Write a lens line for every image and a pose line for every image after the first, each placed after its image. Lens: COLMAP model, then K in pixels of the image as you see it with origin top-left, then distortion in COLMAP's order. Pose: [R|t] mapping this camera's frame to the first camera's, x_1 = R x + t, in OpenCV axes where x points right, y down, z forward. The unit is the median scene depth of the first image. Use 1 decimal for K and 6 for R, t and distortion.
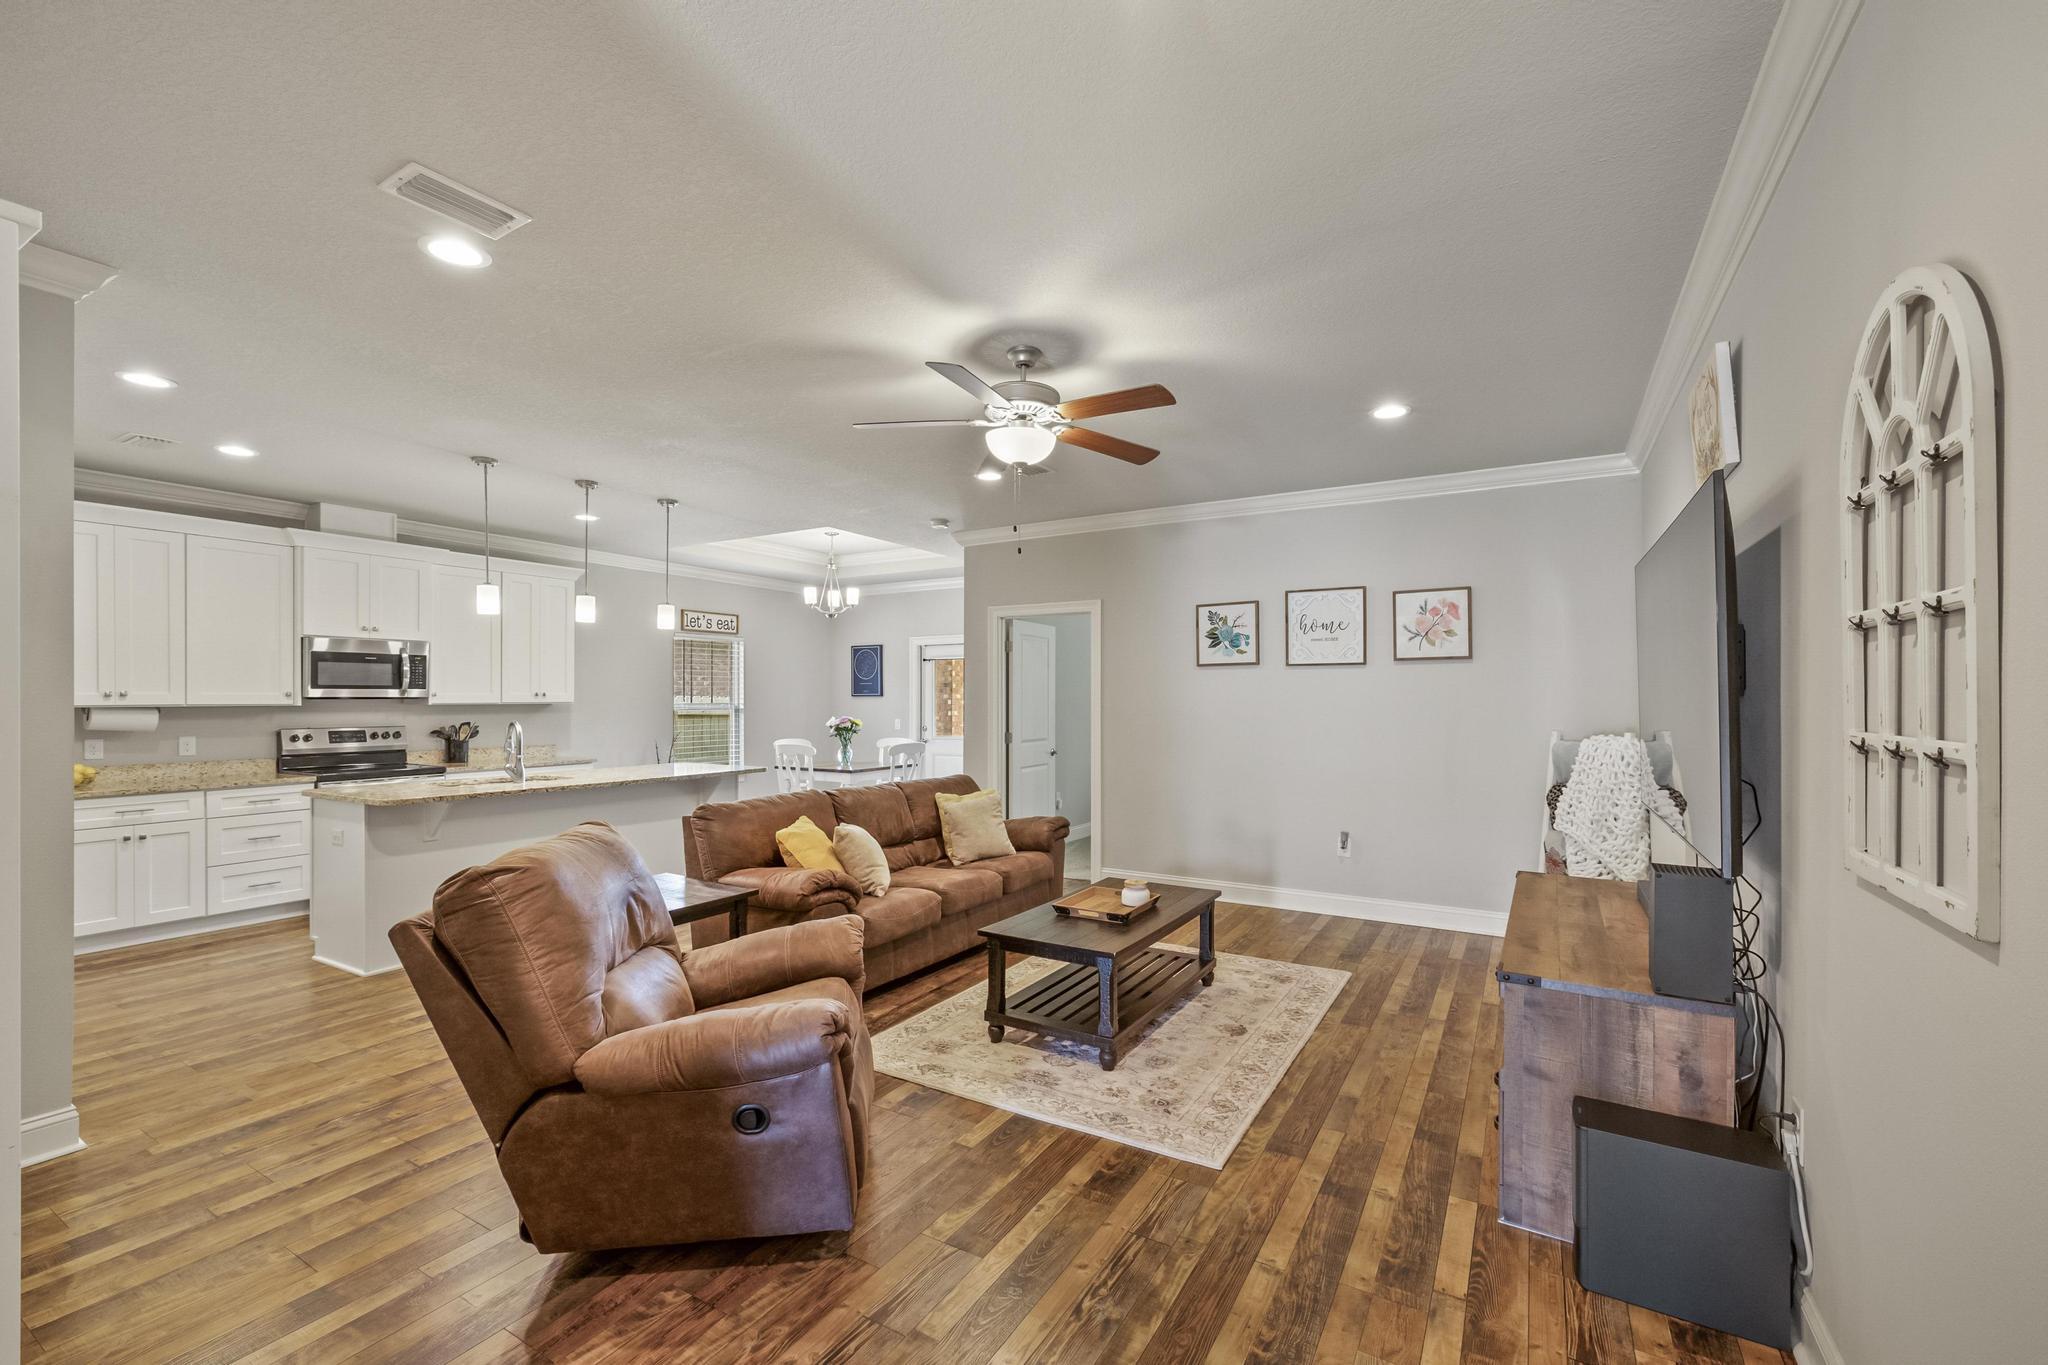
lens RADIAL K [[865.2, 0, 1037.1], [0, 865.2, 690.7], [0, 0, 1]] dist [-0.016140, 0.006032]
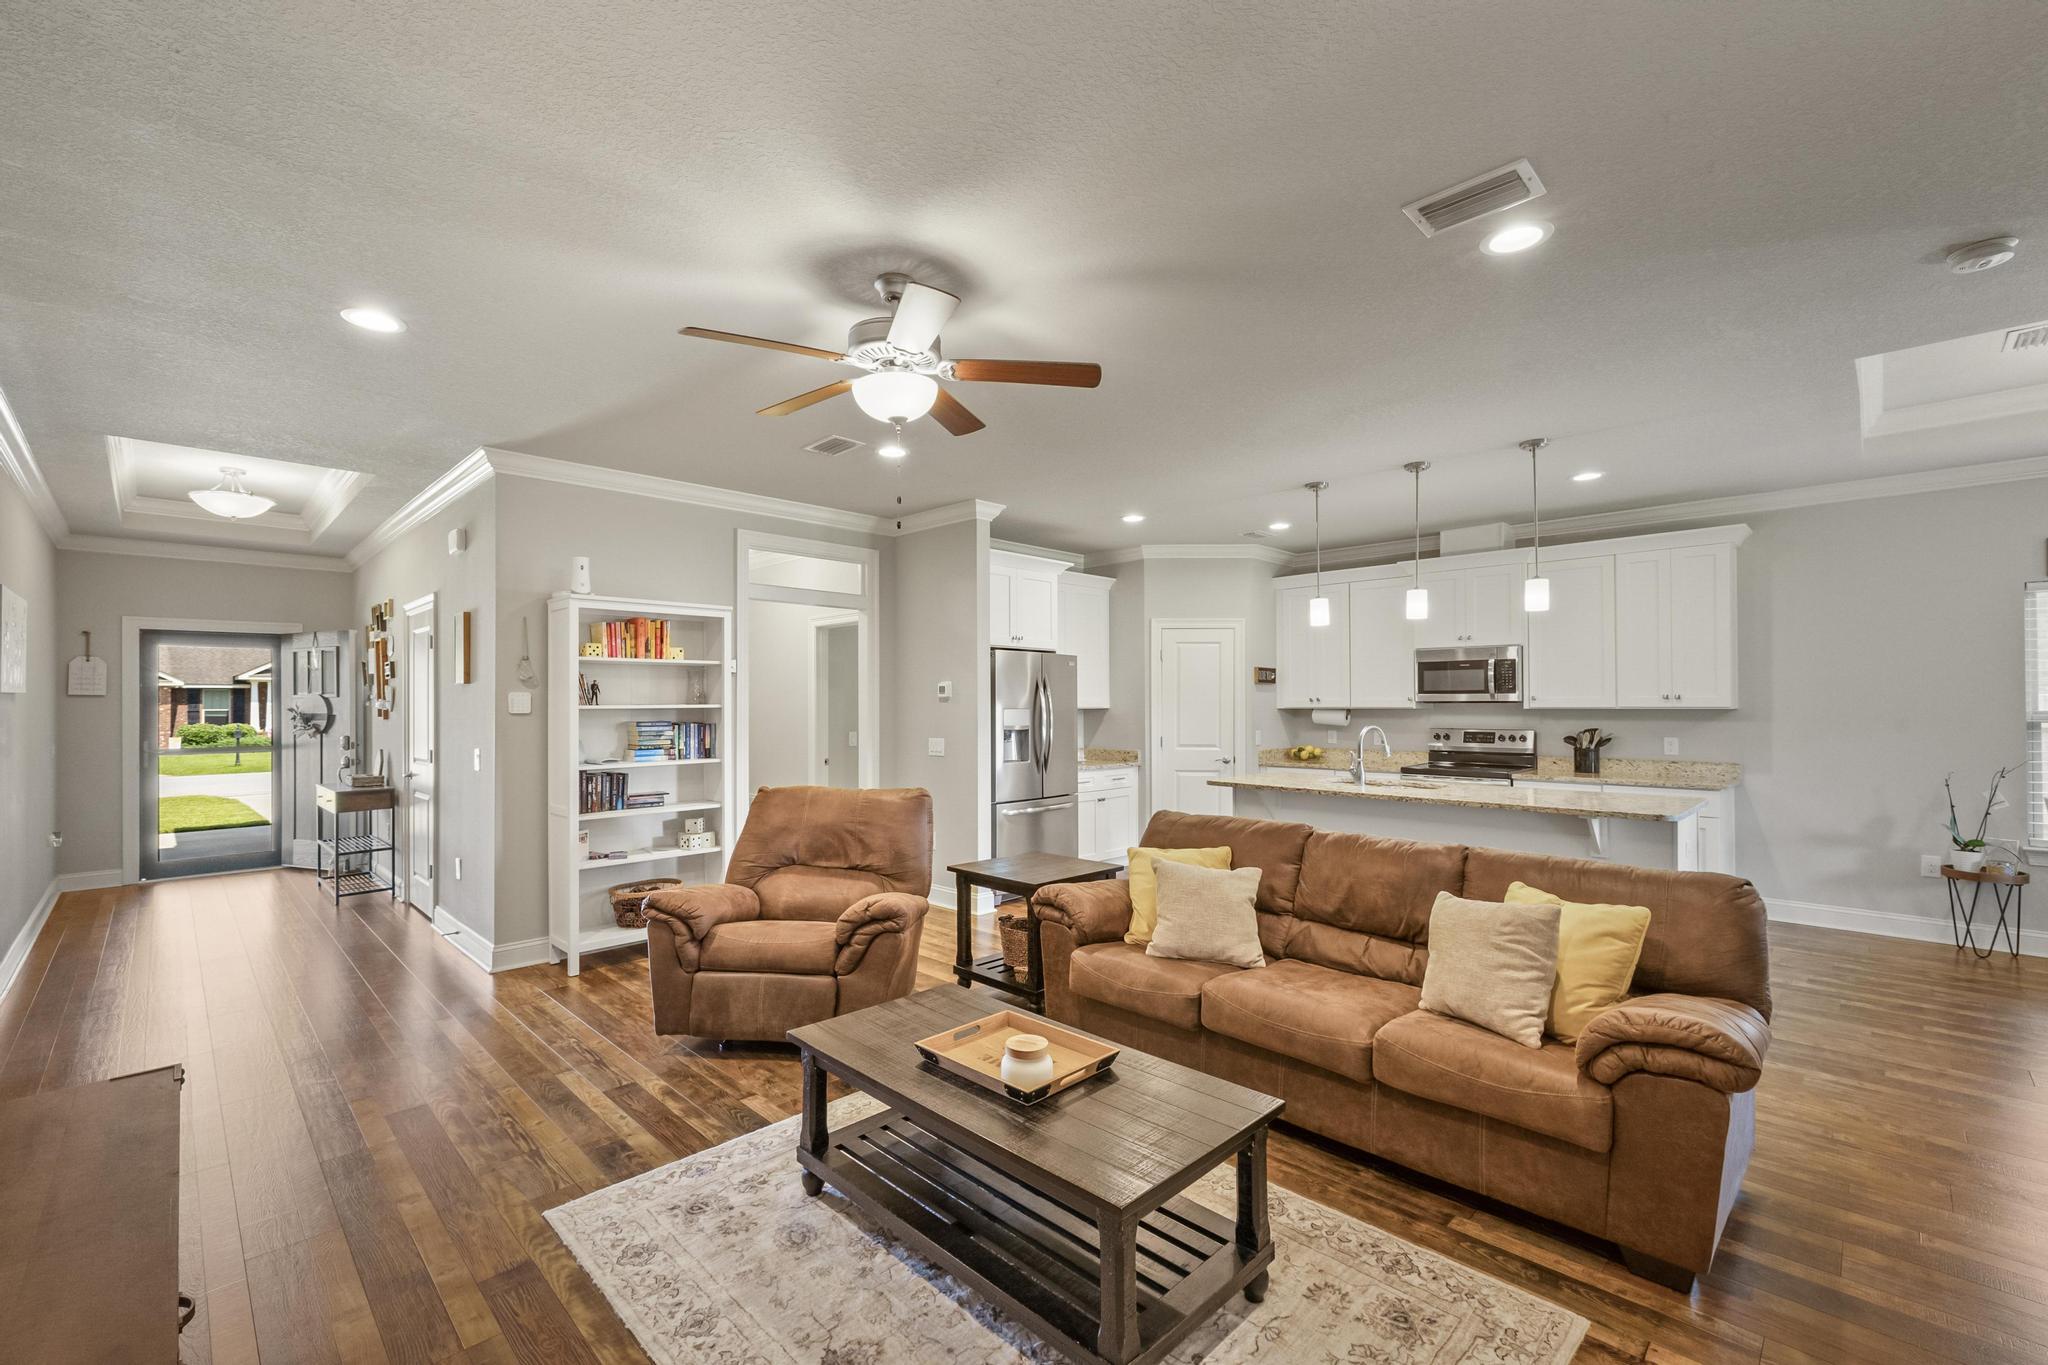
lens RADIAL K [[865.2, 0, 1020.9], [0, 865.2, 703.7], [0, 0, 1]] dist [-0.016140, 0.006032]
pose [[-0.263894, 0.001291, -0.964551, 0.418871], [0.012202, 0.999924, -0.002000, 0.006010], [0.964474, -0.012298, -0.263890, 0.755494]]
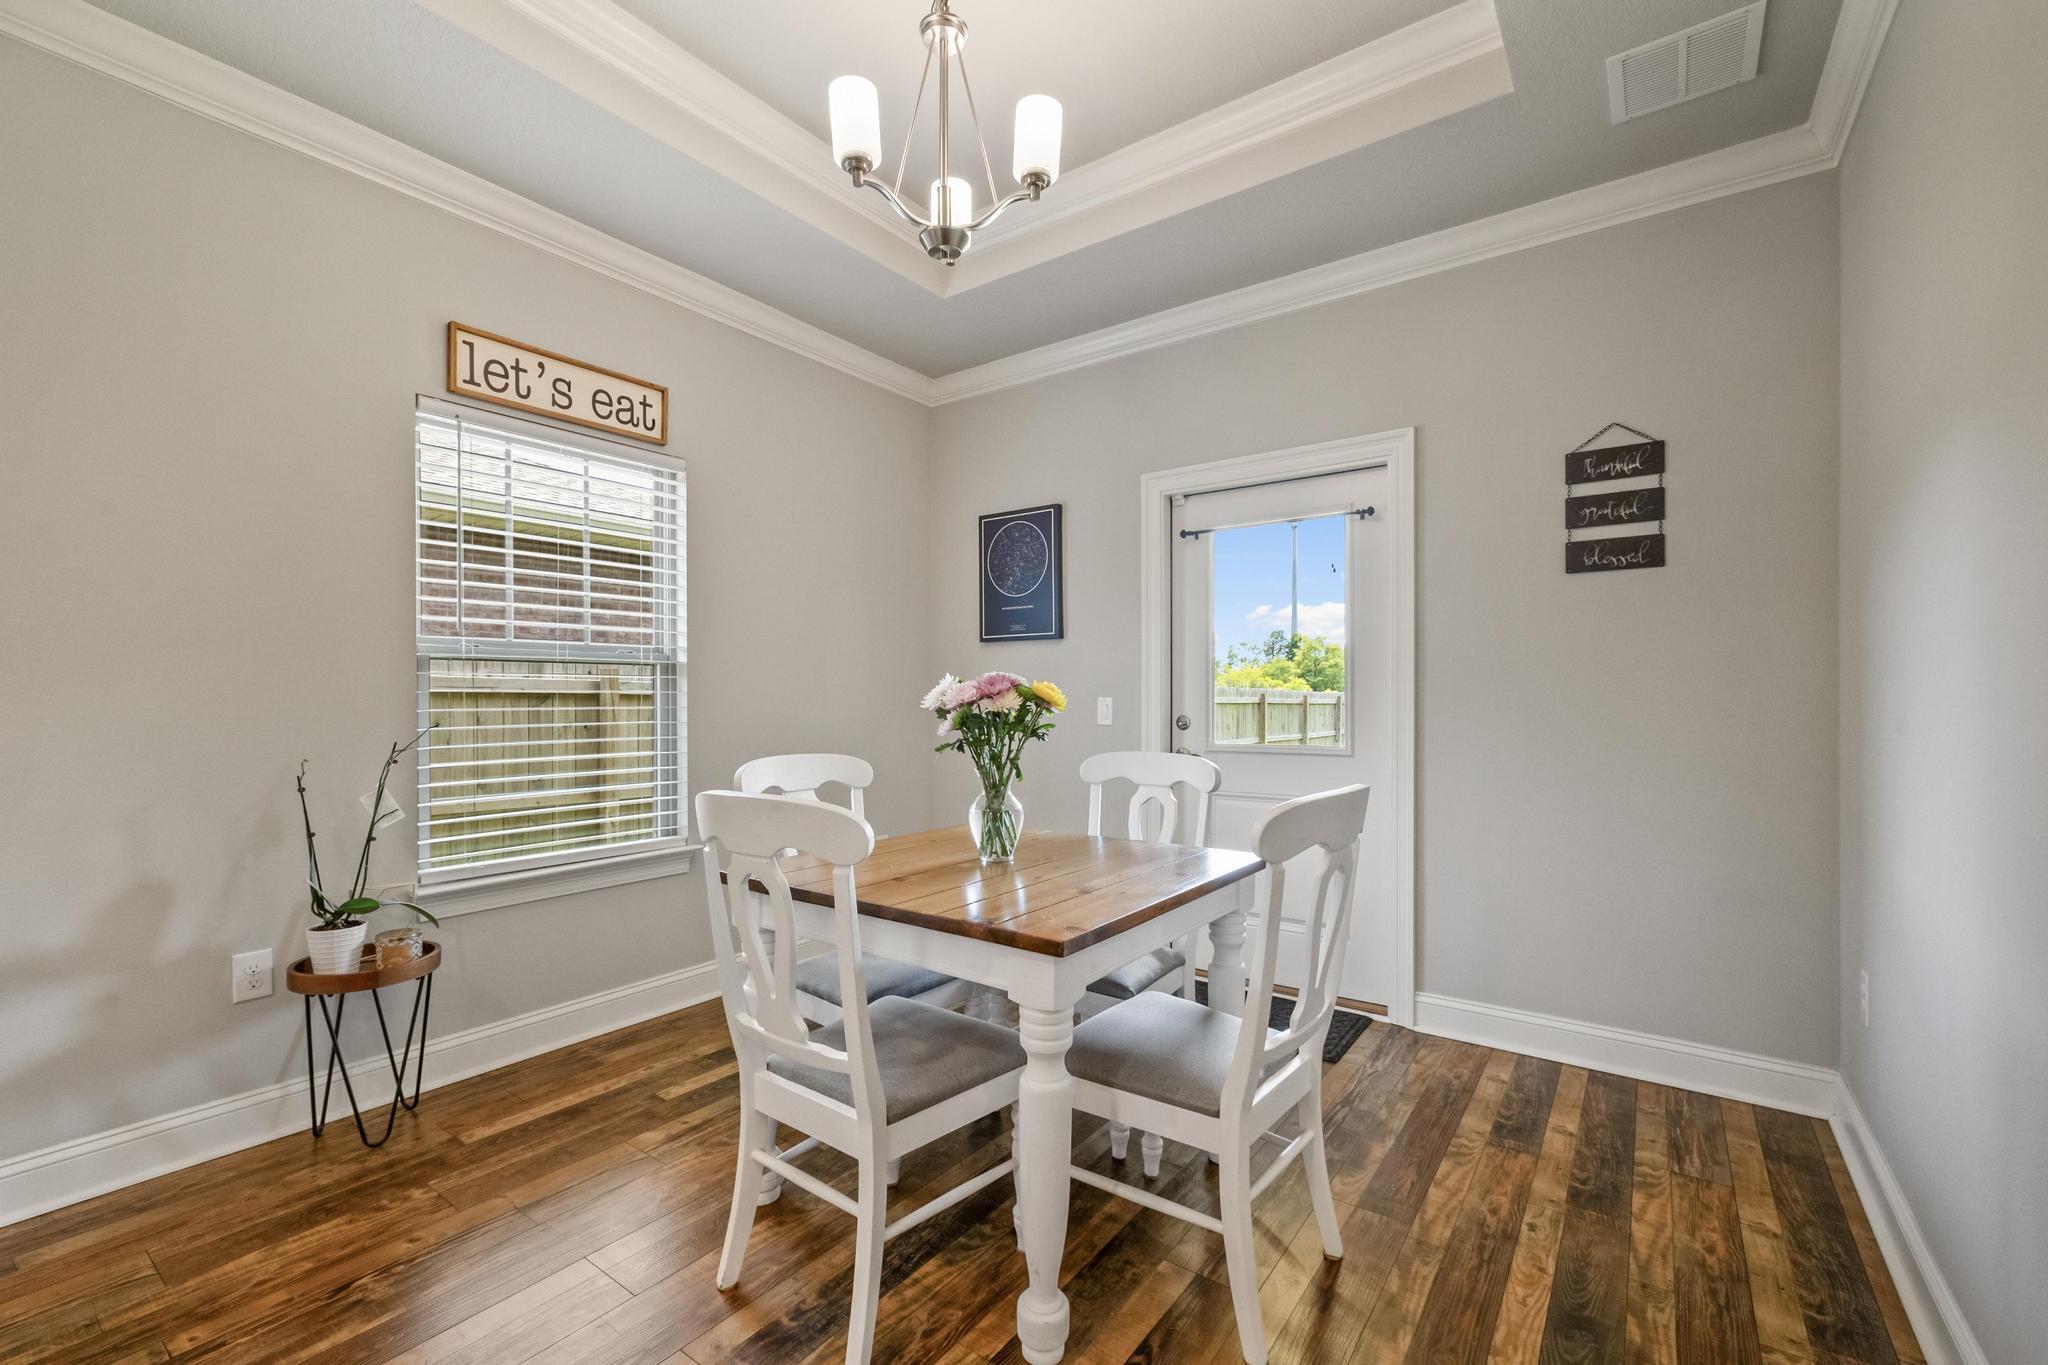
lens RADIAL K [[865.2, 0, 1041.6], [0, 865.2, 694.8], [0, 0, 1]] dist [-0.016140, 0.006032]
pose [[0.996101, 0.001545, -0.088204, -0.262641], [-0.000942, 0.999976, 0.006877, 0.049373], [0.088212, -0.006767, 0.996079, 1.053453]]
